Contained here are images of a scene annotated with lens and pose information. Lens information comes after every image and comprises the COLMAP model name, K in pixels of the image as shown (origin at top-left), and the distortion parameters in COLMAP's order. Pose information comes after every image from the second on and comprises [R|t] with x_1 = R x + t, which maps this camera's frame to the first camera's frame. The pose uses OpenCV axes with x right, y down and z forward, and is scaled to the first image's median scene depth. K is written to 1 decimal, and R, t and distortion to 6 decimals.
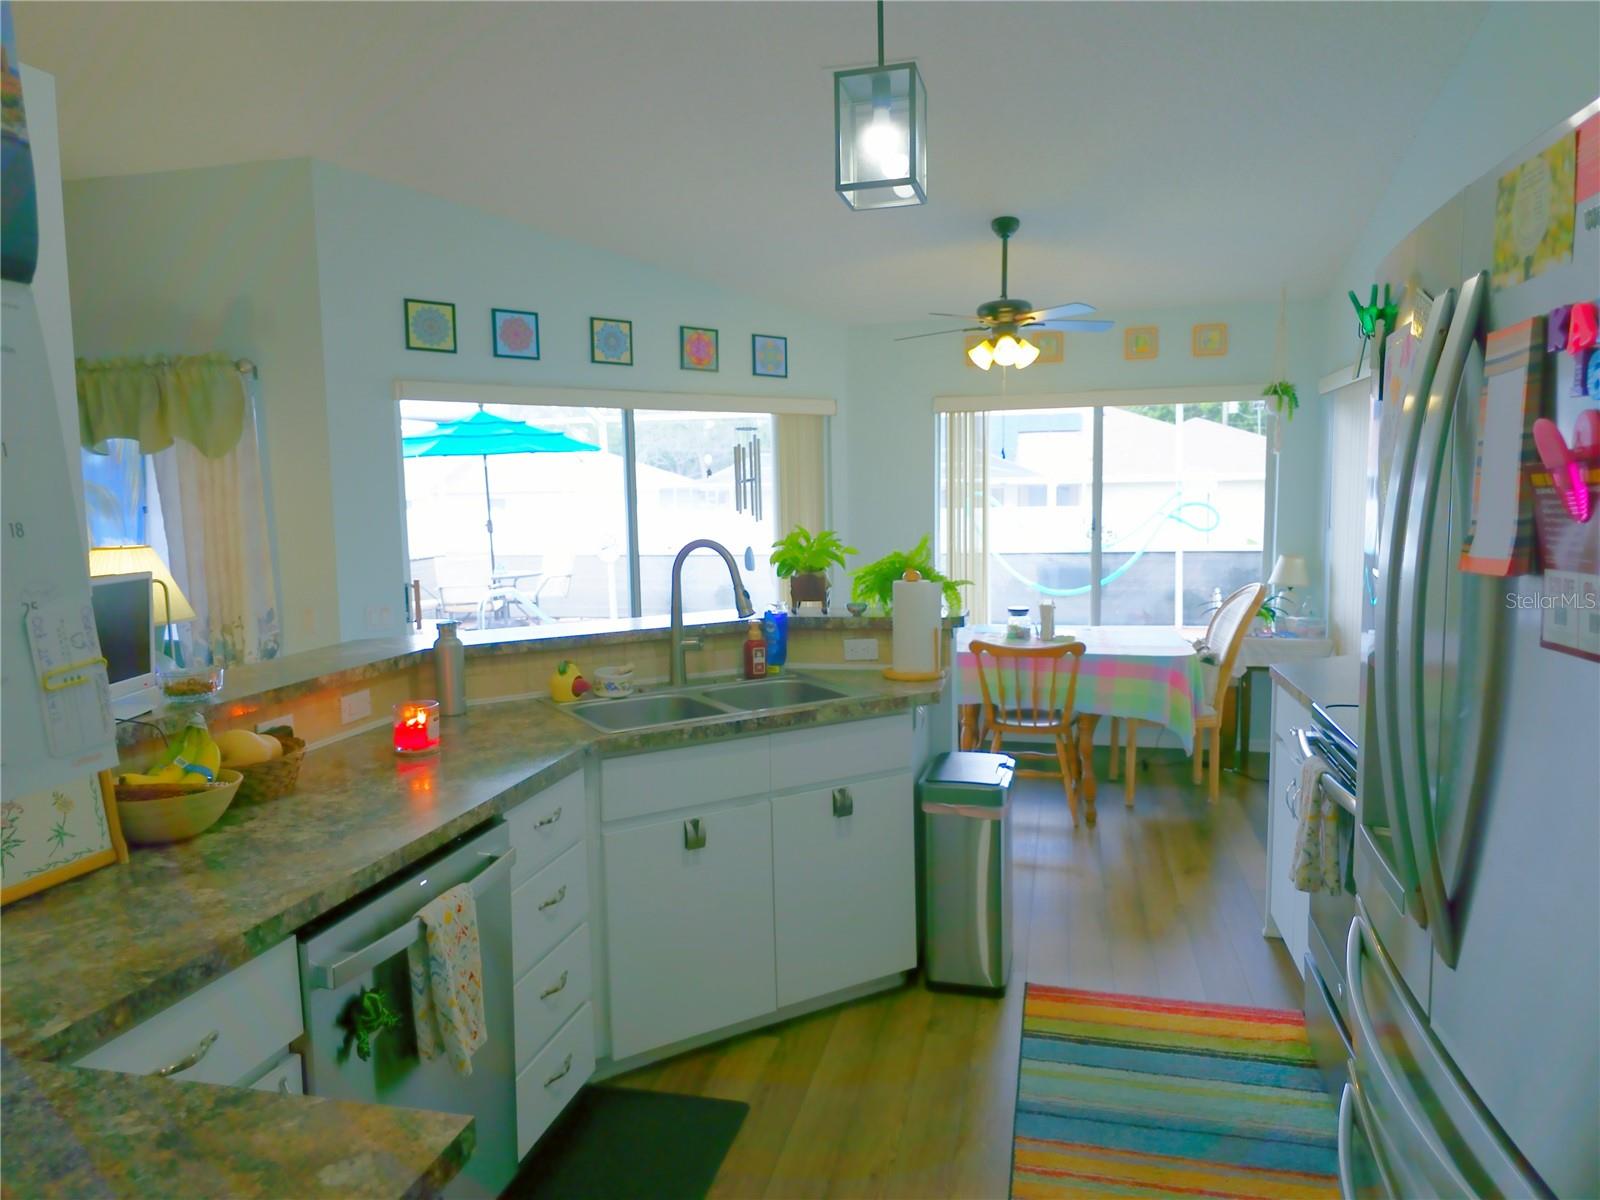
lens RADIAL K [[1070.2, 0, 800.2], [0, 1070.2, 605.5], [0, 0, 1]] dist [0.023605, -0.020261]
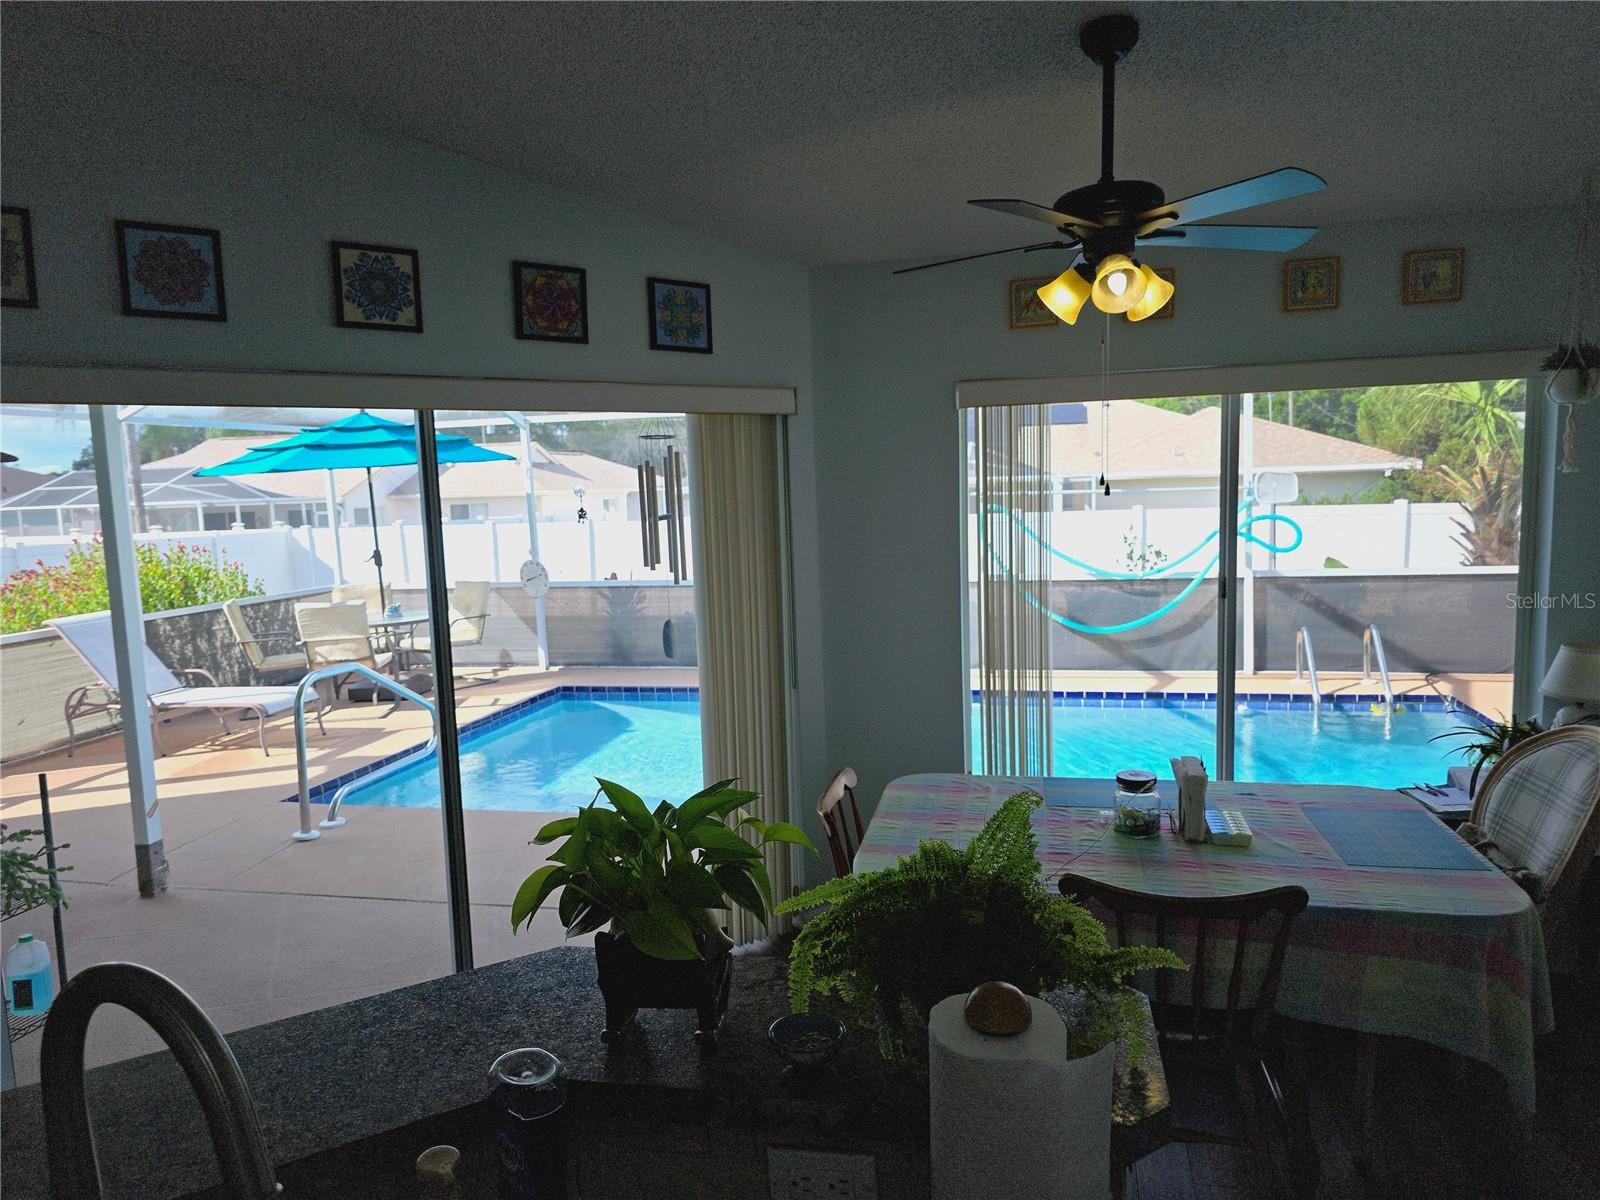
lens RADIAL K [[1070.2, 0, 815.5], [0, 1070.2, 602.6], [0, 0, 1]] dist [0.023605, -0.020261]
pose [[0.999604, -0.018741, 0.020995, 0.032334], [0.018666, 0.999819, 0.003780, -0.079245], [-0.021062, -0.003386, 0.999772, 0.426265]]
